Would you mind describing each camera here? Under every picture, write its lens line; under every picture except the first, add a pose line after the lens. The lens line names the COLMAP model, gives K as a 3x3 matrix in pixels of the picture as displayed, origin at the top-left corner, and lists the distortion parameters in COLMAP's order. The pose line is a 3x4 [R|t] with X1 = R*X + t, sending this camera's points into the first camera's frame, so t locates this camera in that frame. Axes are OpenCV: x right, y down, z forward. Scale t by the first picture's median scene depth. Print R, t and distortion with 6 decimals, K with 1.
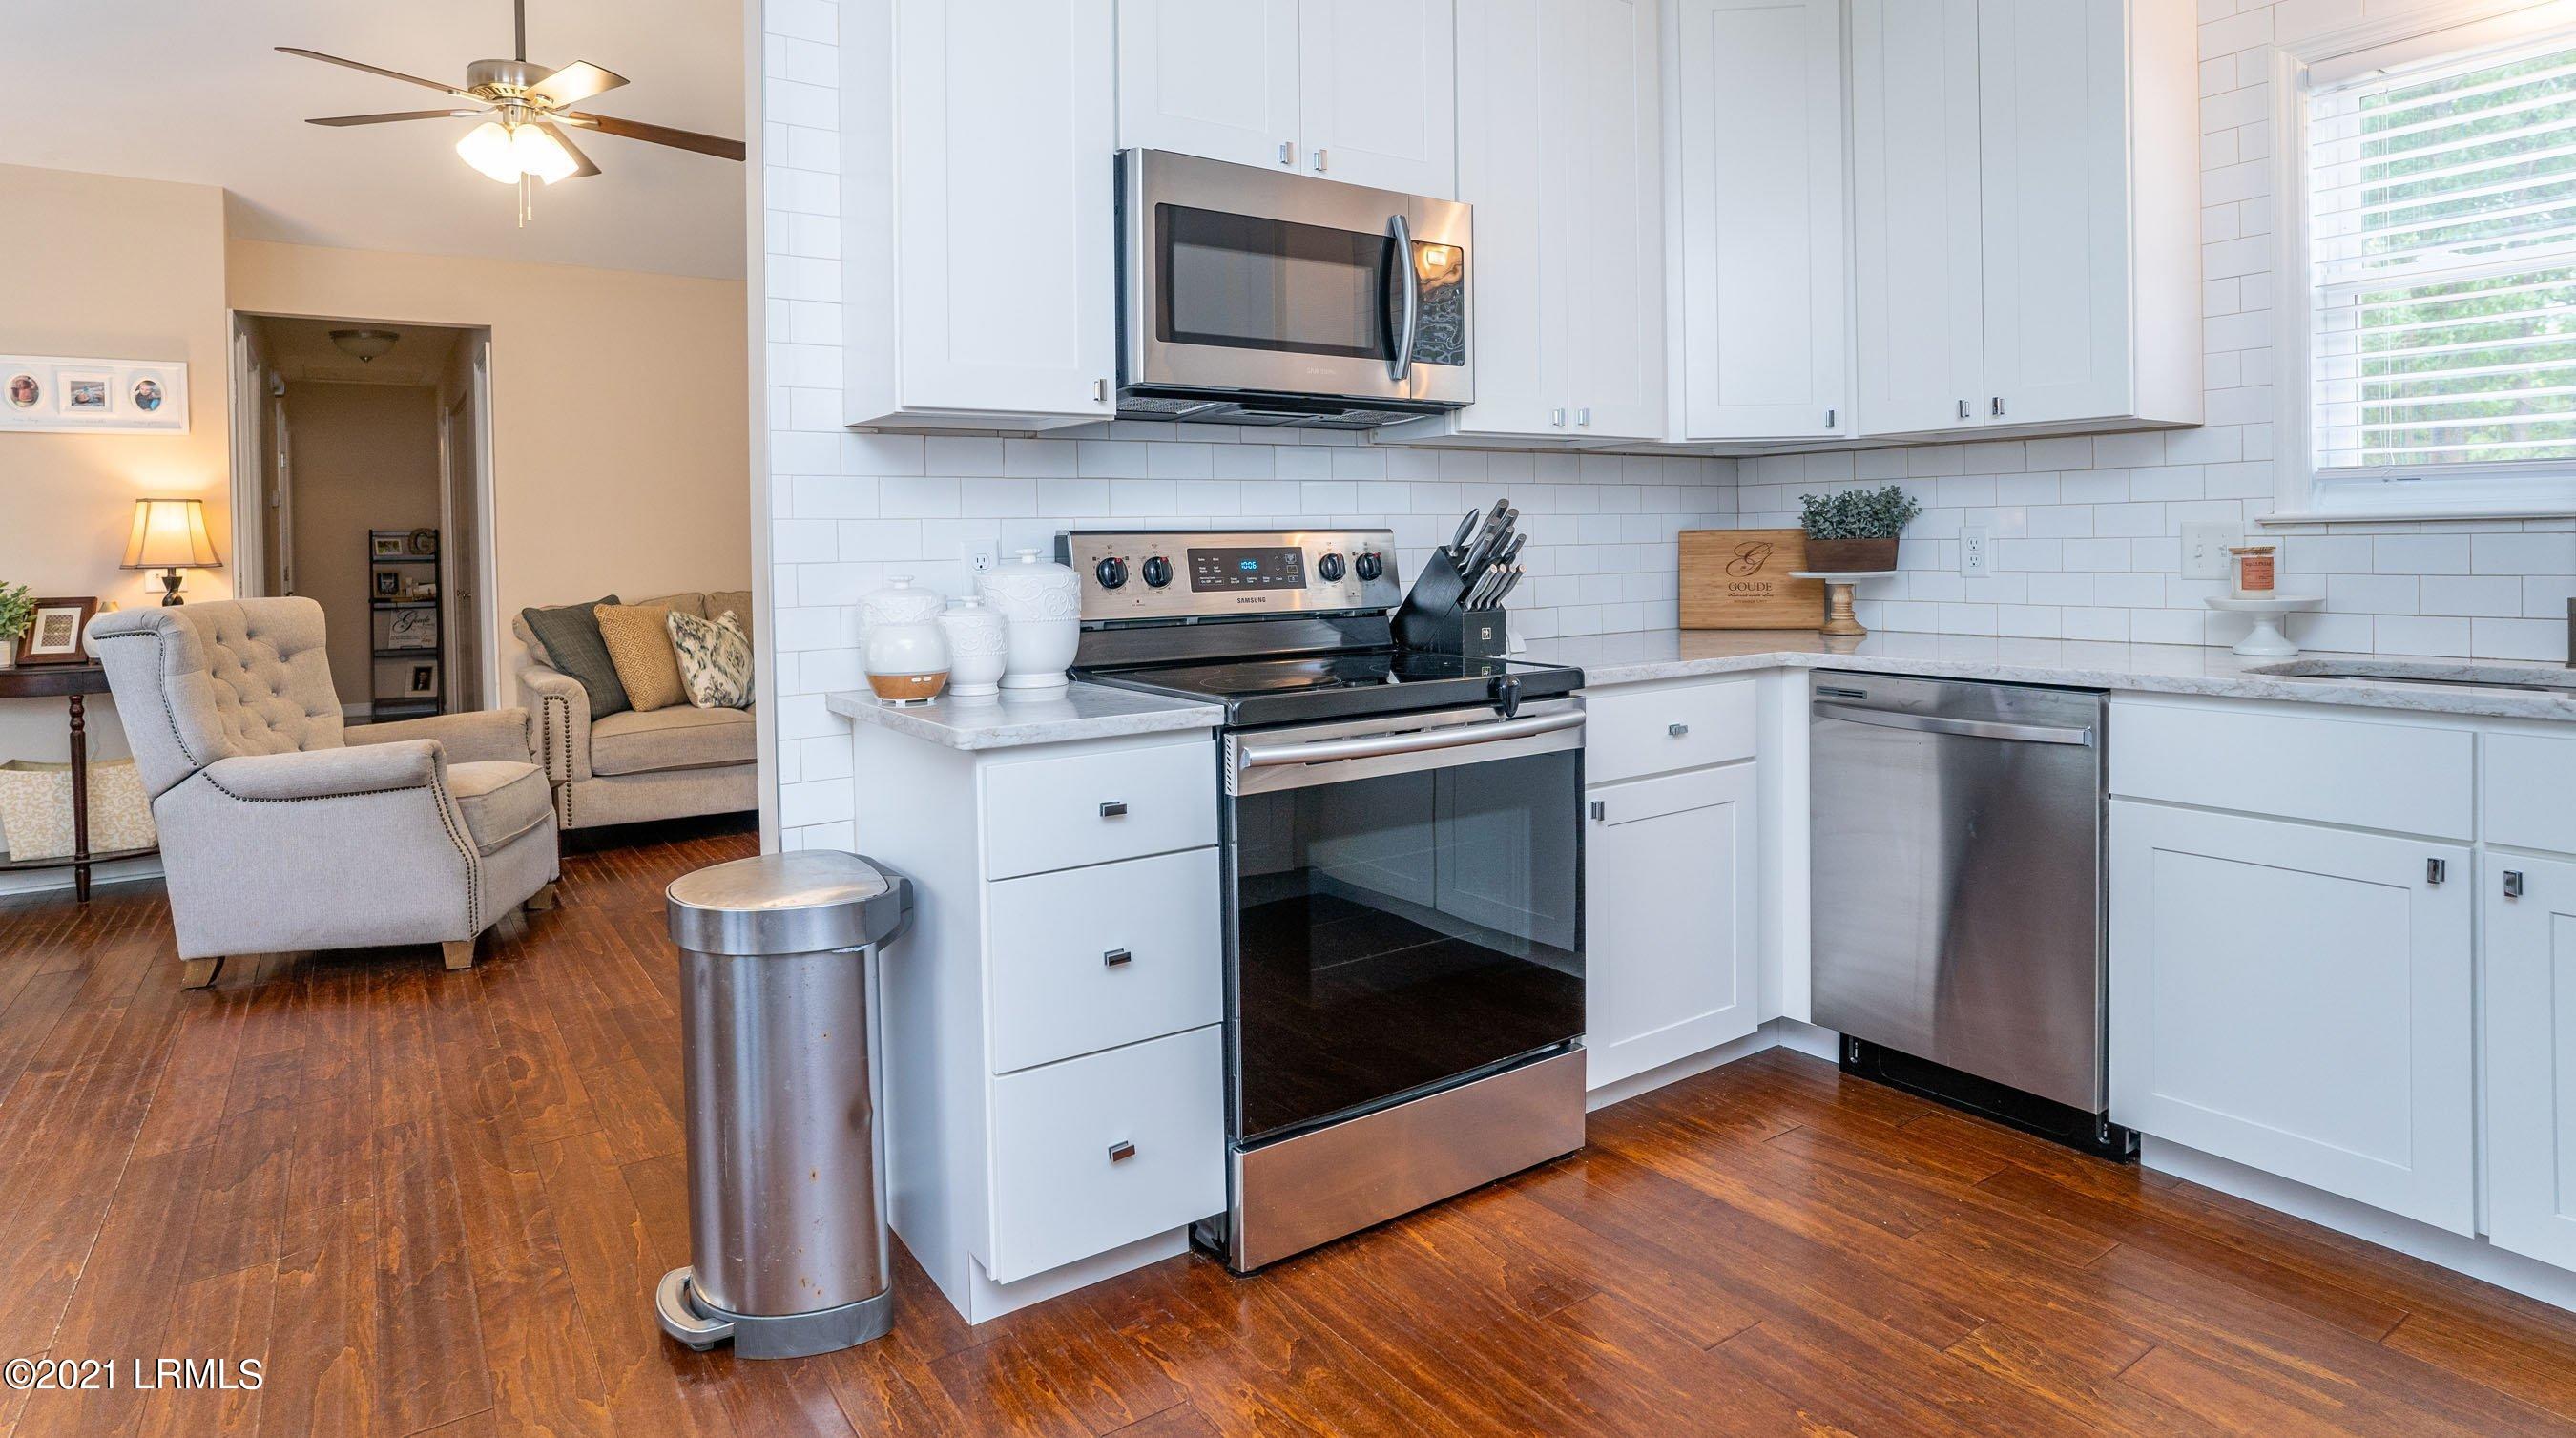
lens RADIAL K [[1407.9, 0, 1344.3], [0, 1407.9, 560.7], [0, 0, 1]] dist [-0.069189, 0.047772]
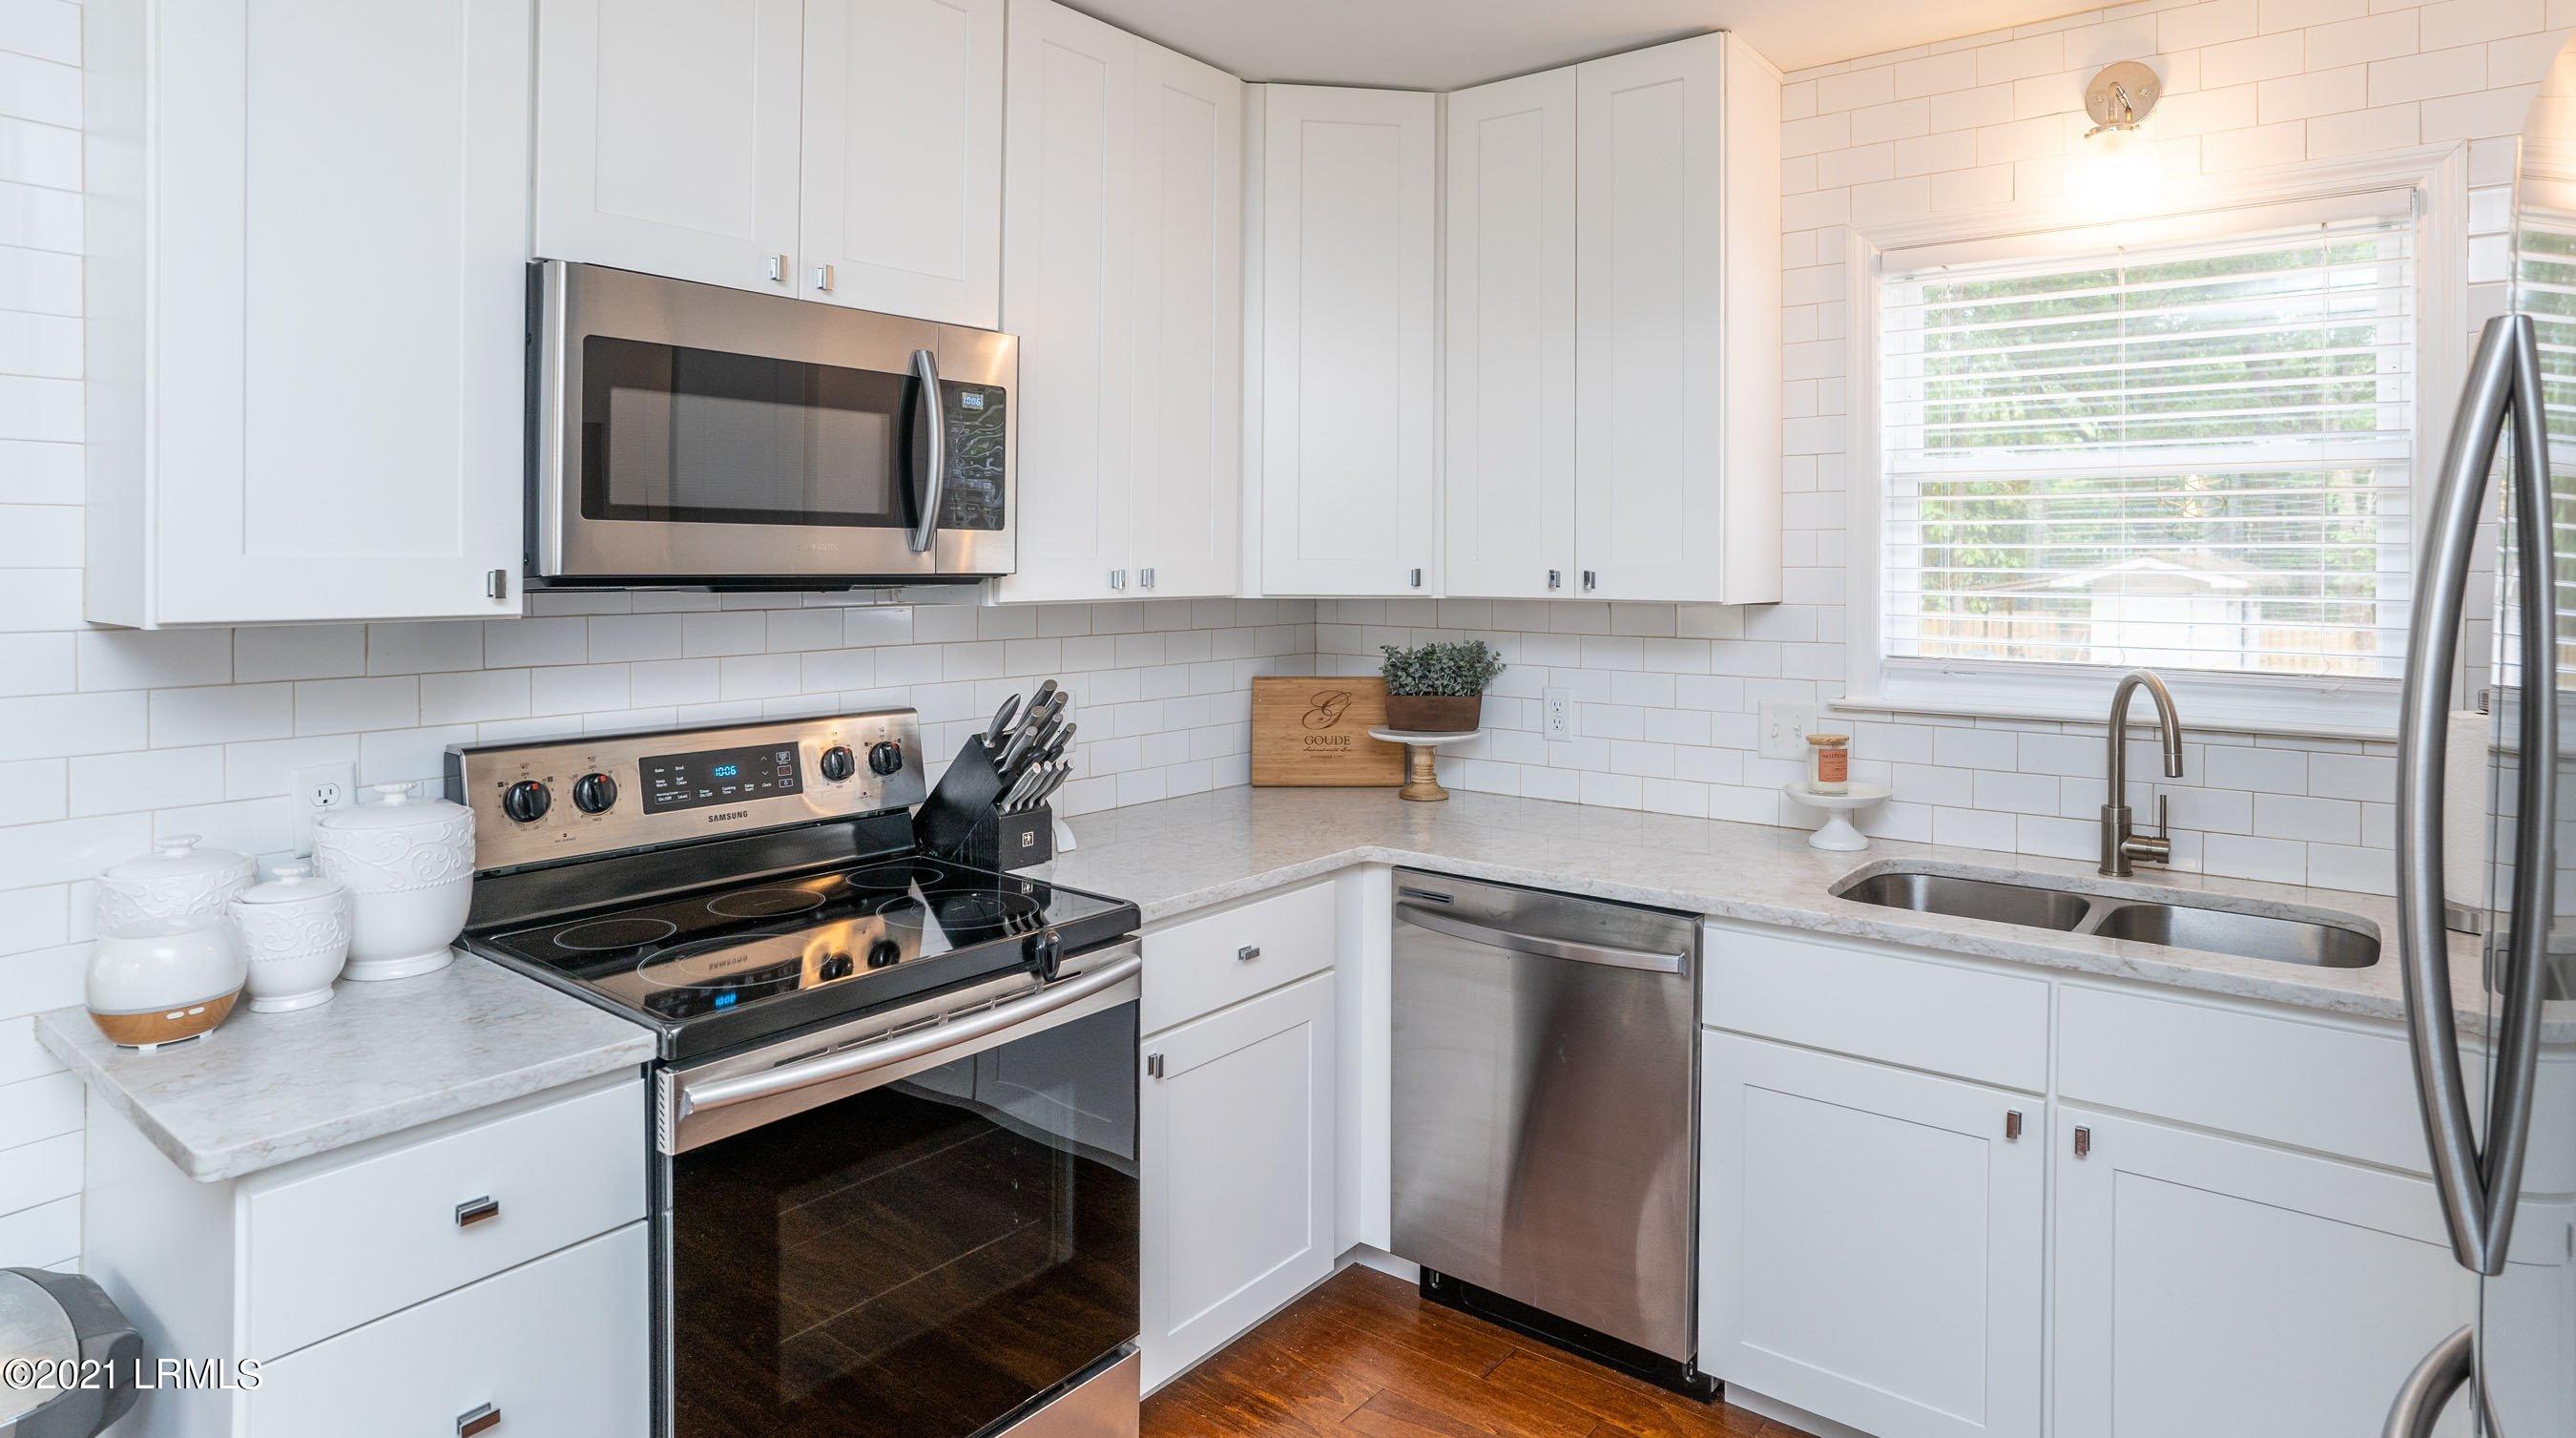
lens RADIAL K [[1407.9, 0, 1344.3], [0, 1407.9, 560.7], [0, 0, 1]] dist [-0.069189, 0.047772]
pose [[0.955293, 0.018356, 0.295089, 0.033055], [-0.014087, 0.999763, -0.016584, -0.109946], [-0.295323, 0.011686, 0.955326, 0.145566]]
